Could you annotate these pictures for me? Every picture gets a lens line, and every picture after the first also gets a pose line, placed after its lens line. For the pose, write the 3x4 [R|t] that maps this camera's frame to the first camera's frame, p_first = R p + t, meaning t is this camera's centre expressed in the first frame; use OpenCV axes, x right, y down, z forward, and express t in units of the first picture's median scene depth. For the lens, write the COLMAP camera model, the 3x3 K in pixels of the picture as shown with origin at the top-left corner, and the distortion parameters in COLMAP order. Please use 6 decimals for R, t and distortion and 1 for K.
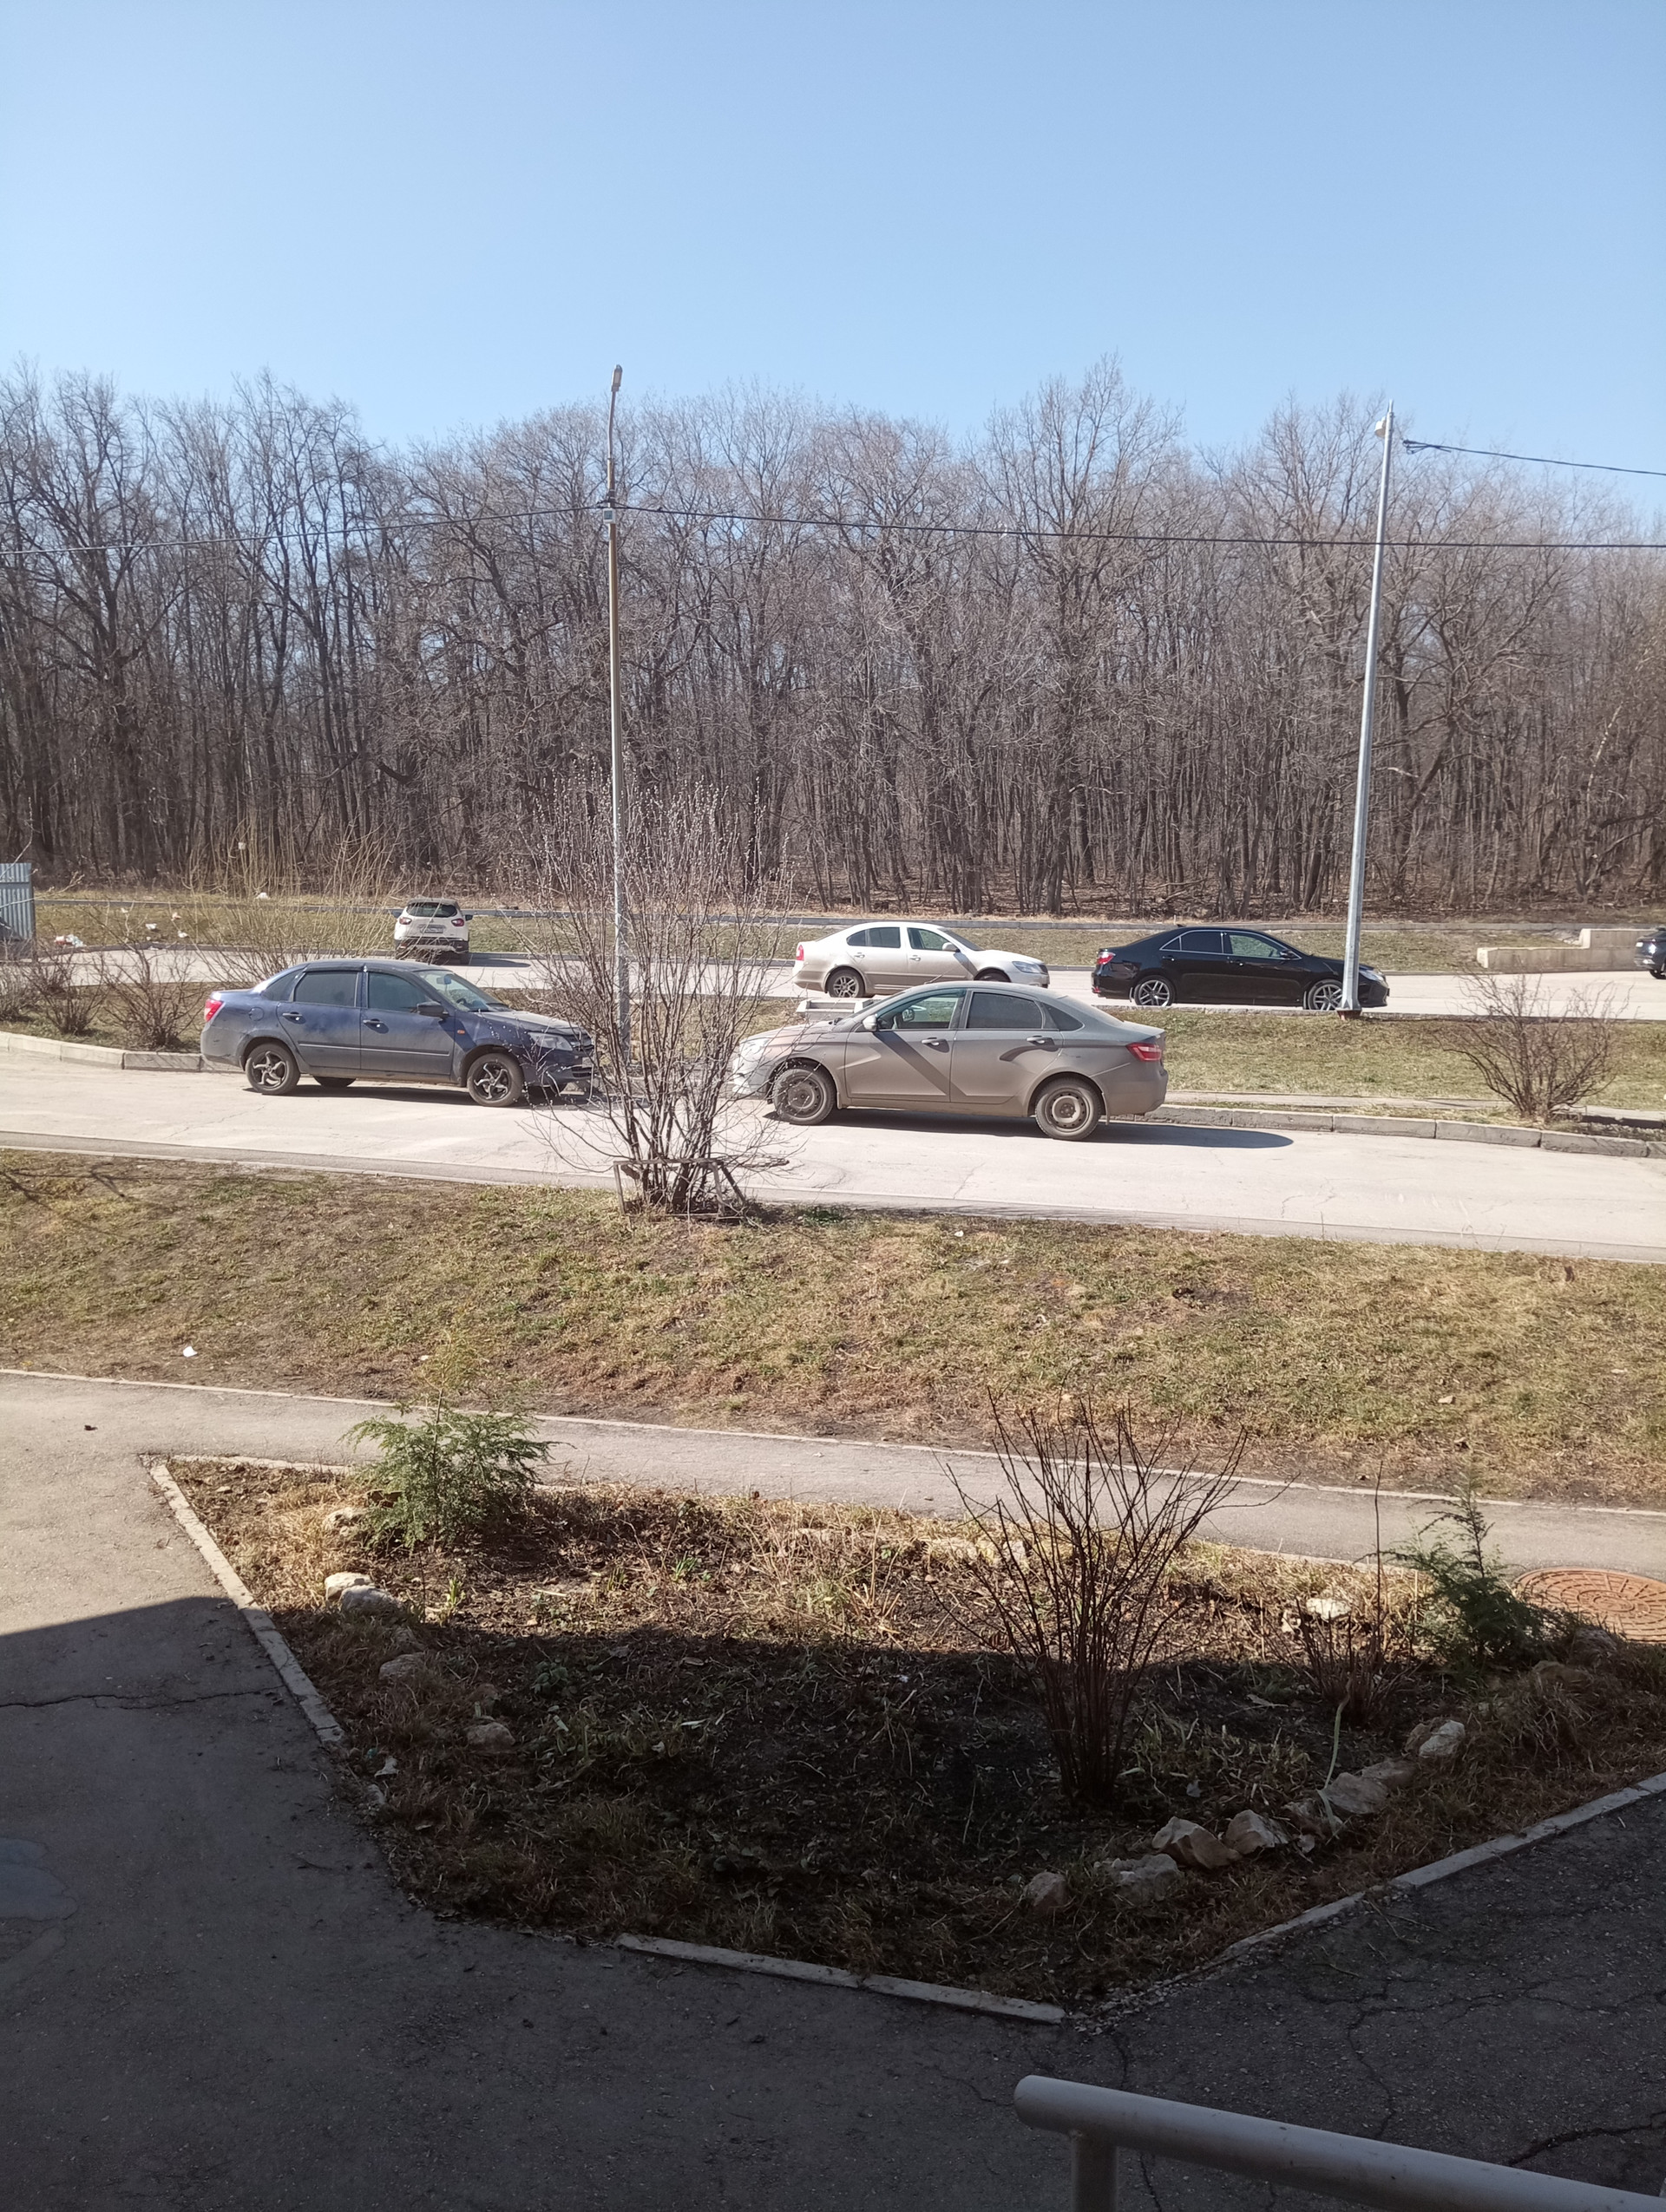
lens RADIAL K [[1680.2, 0, 829.4], [0, 1680.2, 1108.3], [0, 0, 1]] dist [0.057499, -0.097418]
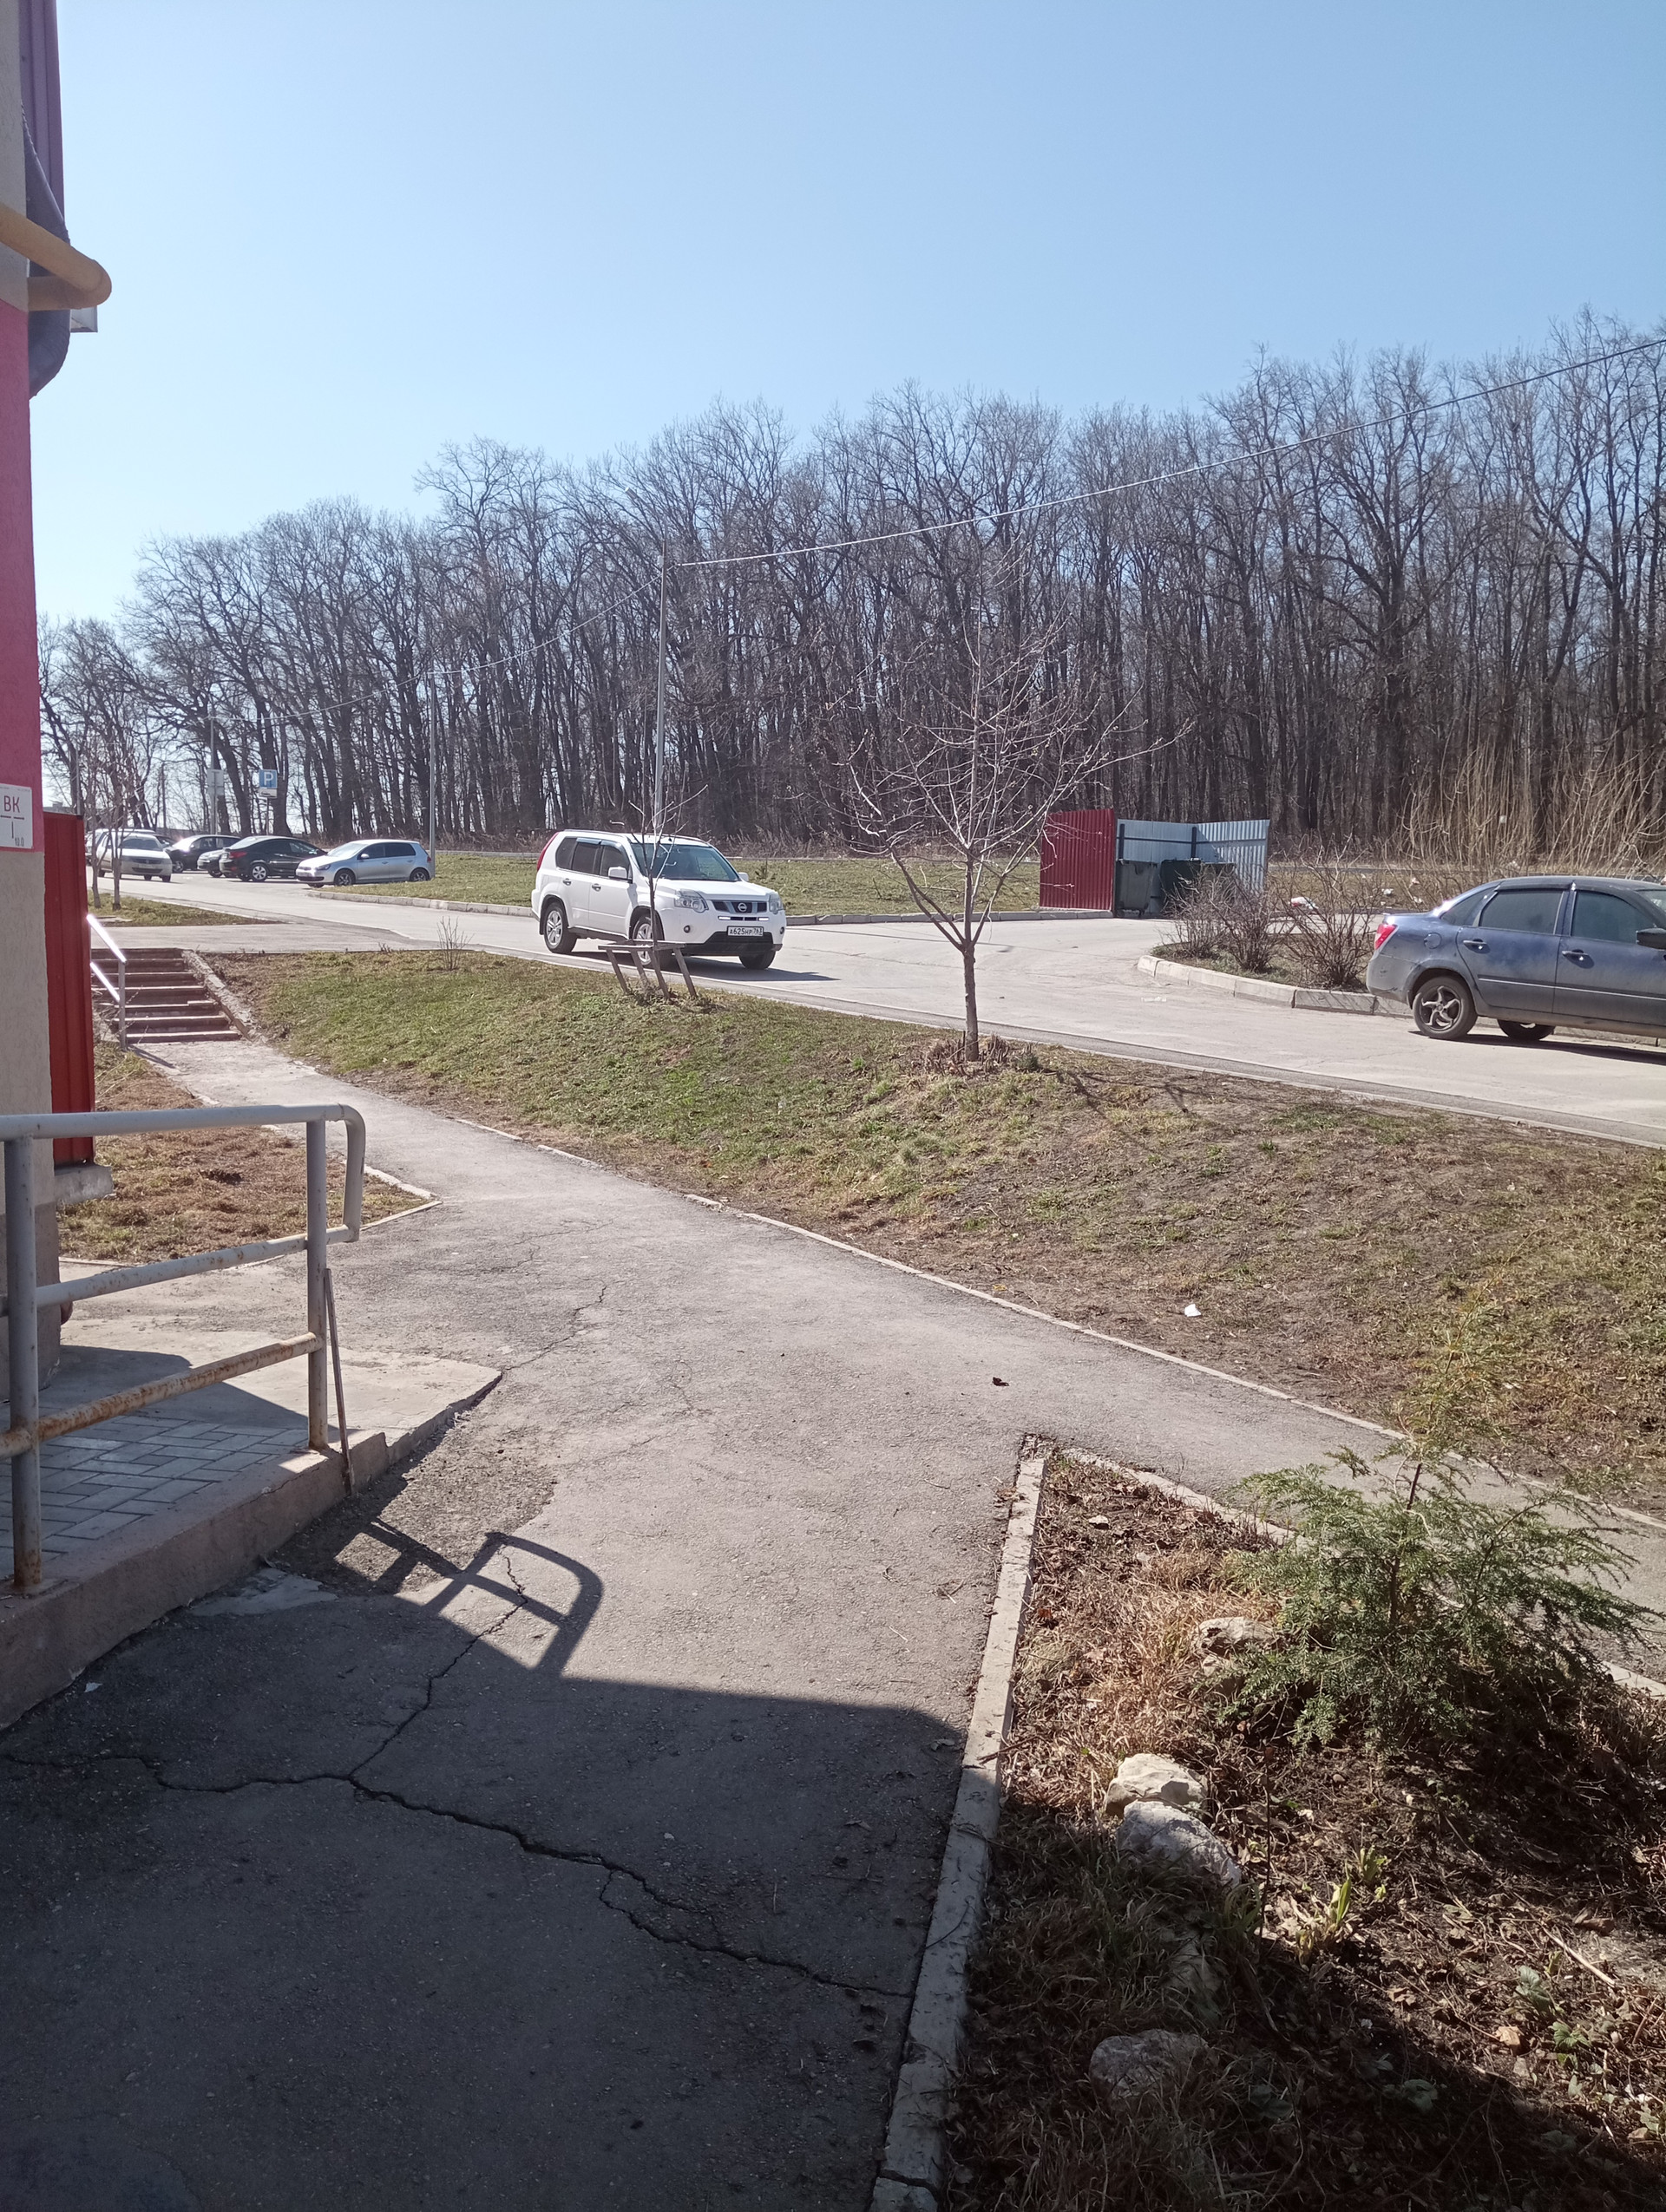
lens RADIAL K [[1680.2, 0, 829.4], [0, 1680.2, 1108.3], [0, 0, 1]] dist [0.057499, -0.097418]
pose [[0.756595, 0.098164, -0.646473, -0.027282], [-0.095234, 0.994668, 0.039579, 0.036780], [0.646911, 0.031622, 0.761909, 0.291661]]
